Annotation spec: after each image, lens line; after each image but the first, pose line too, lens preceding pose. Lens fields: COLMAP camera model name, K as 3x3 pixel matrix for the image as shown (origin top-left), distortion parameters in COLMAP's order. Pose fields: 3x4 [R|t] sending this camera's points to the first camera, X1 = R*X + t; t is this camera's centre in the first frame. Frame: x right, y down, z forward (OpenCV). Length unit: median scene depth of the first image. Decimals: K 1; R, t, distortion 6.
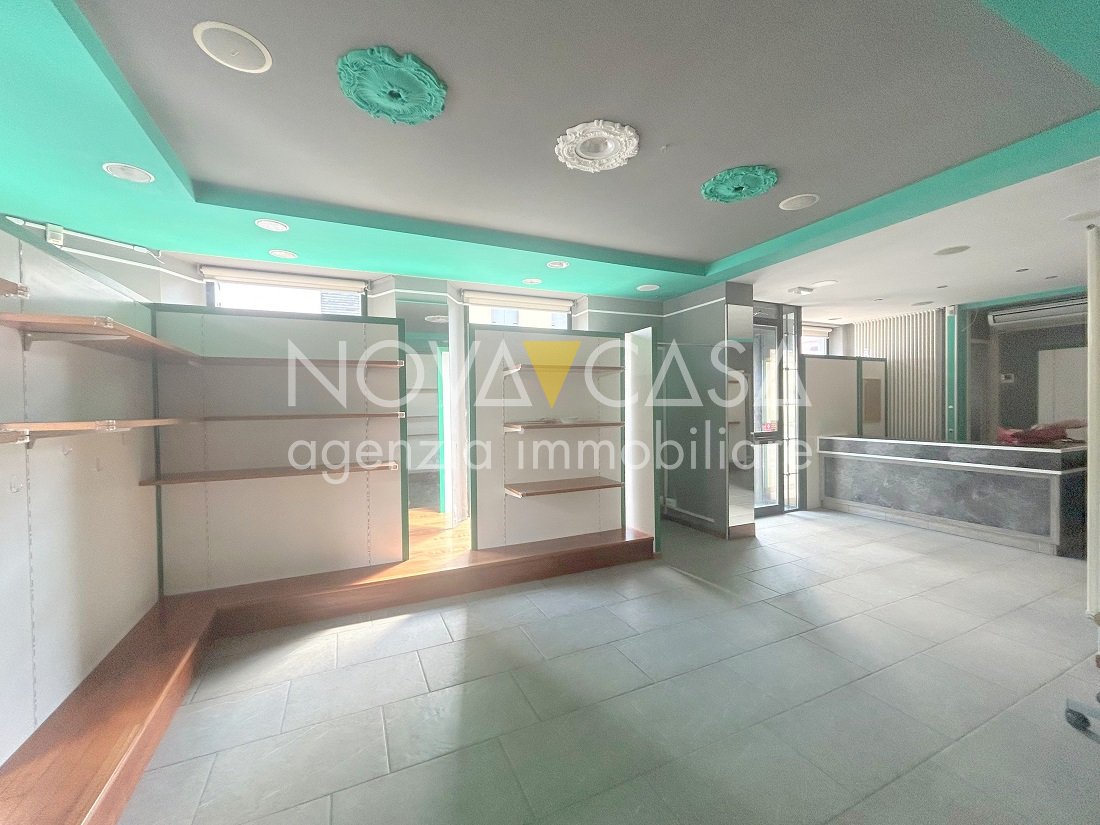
lens RADIAL K [[442.6, 0, 548.7], [0, 442.6, 408.2], [0, 0, 1]] dist [0.000168, 0.000325]
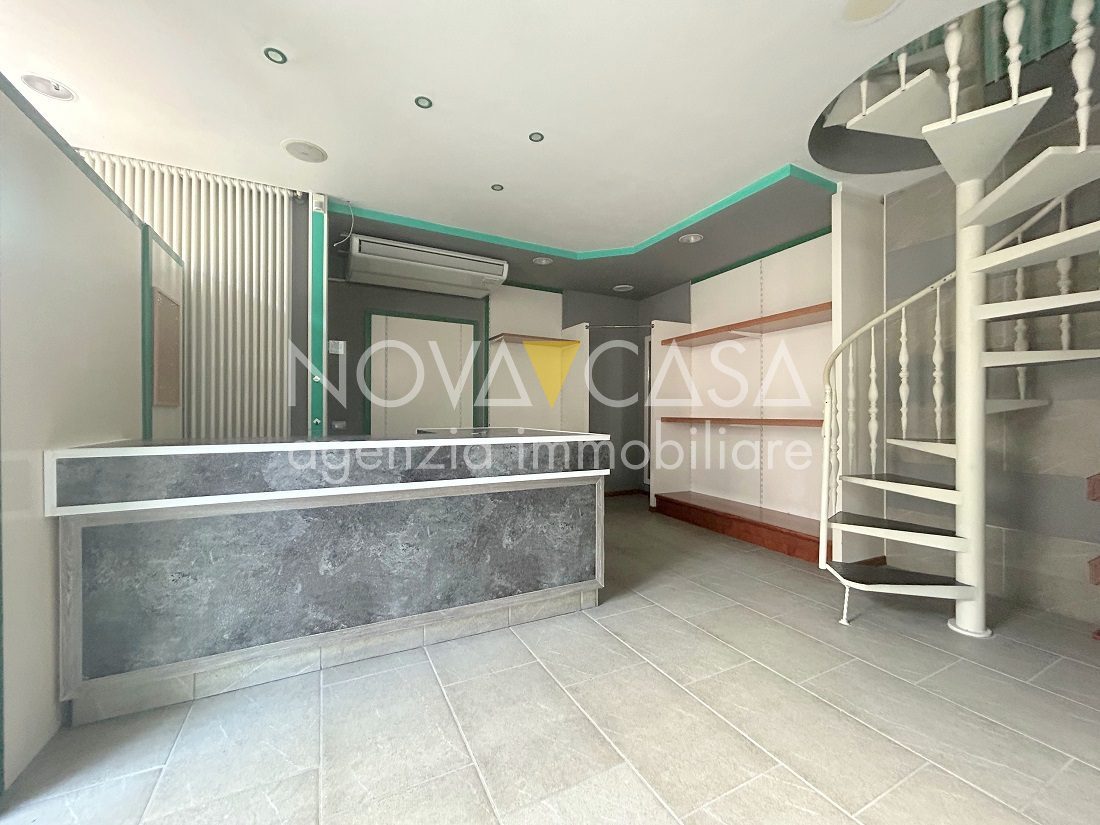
lens RADIAL K [[442.6, 0, 549.5], [0, 442.6, 409.3], [0, 0, 1]] dist [0.000168, 0.000325]
pose [[-0.041327, 0.015916, 0.999019, 0.433056], [-0.000944, 0.999872, -0.015968, 0.055333], [-0.999145, -0.001603, -0.041306, 0.908458]]
